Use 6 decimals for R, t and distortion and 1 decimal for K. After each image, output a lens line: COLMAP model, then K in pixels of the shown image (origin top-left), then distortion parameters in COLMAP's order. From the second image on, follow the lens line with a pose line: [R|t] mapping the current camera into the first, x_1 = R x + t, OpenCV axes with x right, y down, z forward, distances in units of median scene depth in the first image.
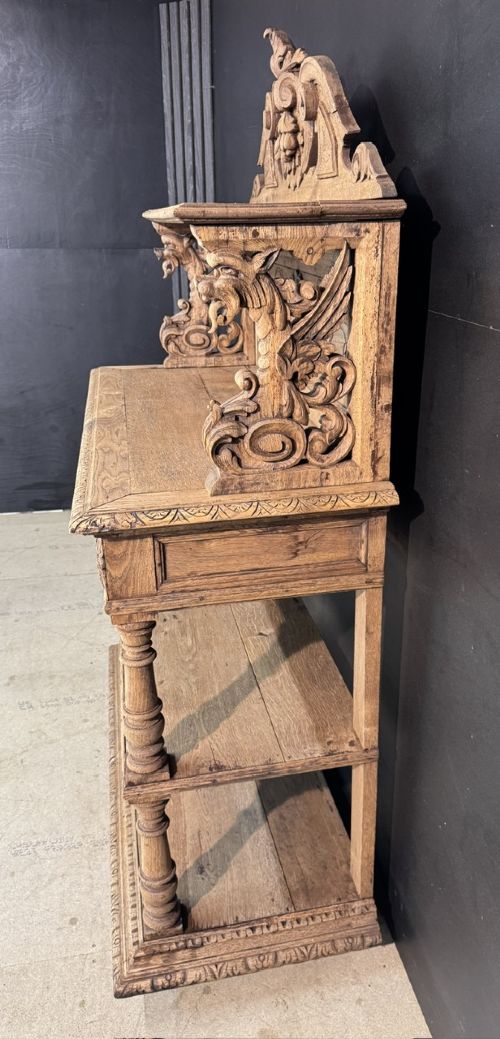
lens RADIAL K [[798.0, 0, 256.4], [0, 798.0, 524.6], [0, 0, 1]] dist [0.109887, -0.009707]
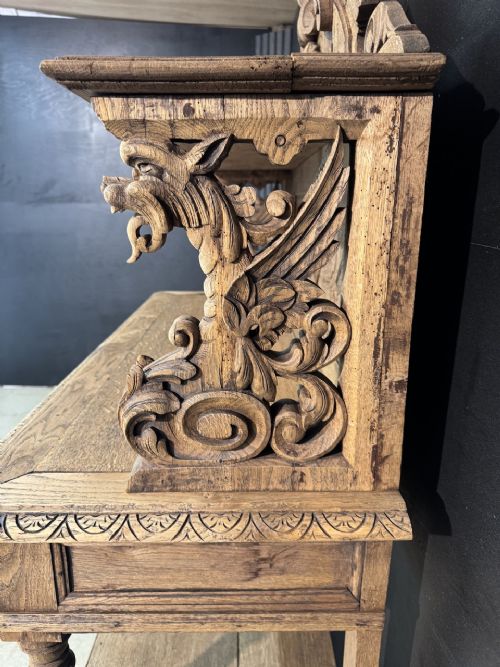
lens RADIAL K [[460.8, 0, 247.5], [0, 460.8, 333.0], [0, 0, 1]] dist [0.026928, -0.016549]
pose [[0.980419, 0.064902, -0.185920, 0.111747], [-0.080113, 0.993922, -0.075500, -0.152703], [0.179890, 0.088916, 0.979660, 0.621725]]
